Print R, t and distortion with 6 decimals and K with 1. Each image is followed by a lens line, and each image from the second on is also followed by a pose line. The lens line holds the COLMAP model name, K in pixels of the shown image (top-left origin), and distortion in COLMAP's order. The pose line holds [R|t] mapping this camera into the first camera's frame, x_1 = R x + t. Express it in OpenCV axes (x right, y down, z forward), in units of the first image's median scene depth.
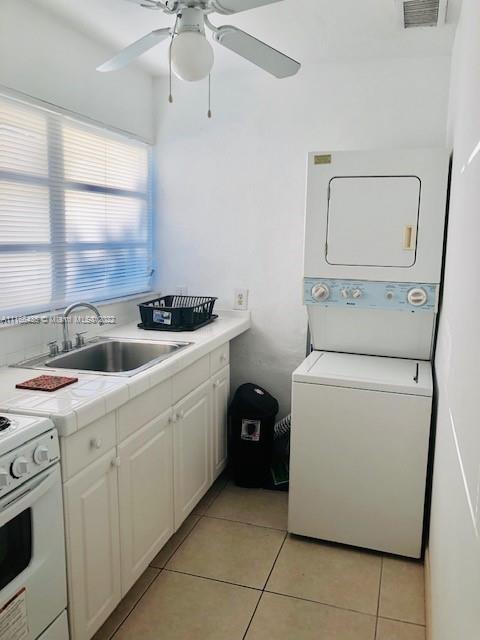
lens RADIAL K [[523.4, 0, 251.2], [0, 523.4, 313.5], [0, 0, 1]] dist [0.039755, -0.038697]
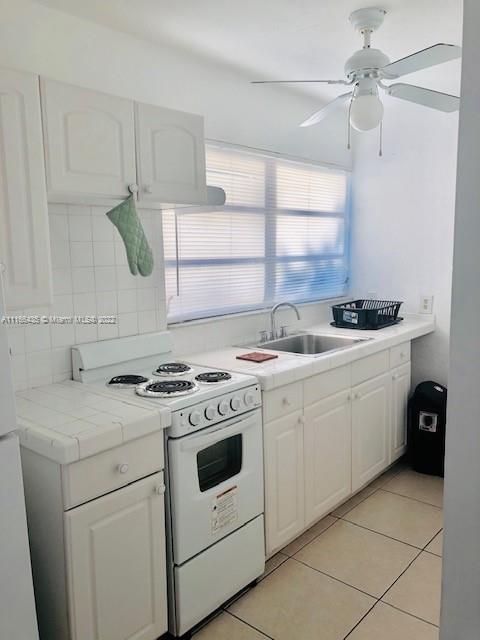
lens RADIAL K [[523.4, 0, 245.5], [0, 523.4, 313.8], [0, 0, 1]] dist [0.039755, -0.038697]
pose [[0.914885, 0.026735, -0.402828, 0.104667], [-0.036062, 0.999228, -0.015585, 0.031071], [0.402100, 0.028786, 0.915143, -0.209980]]
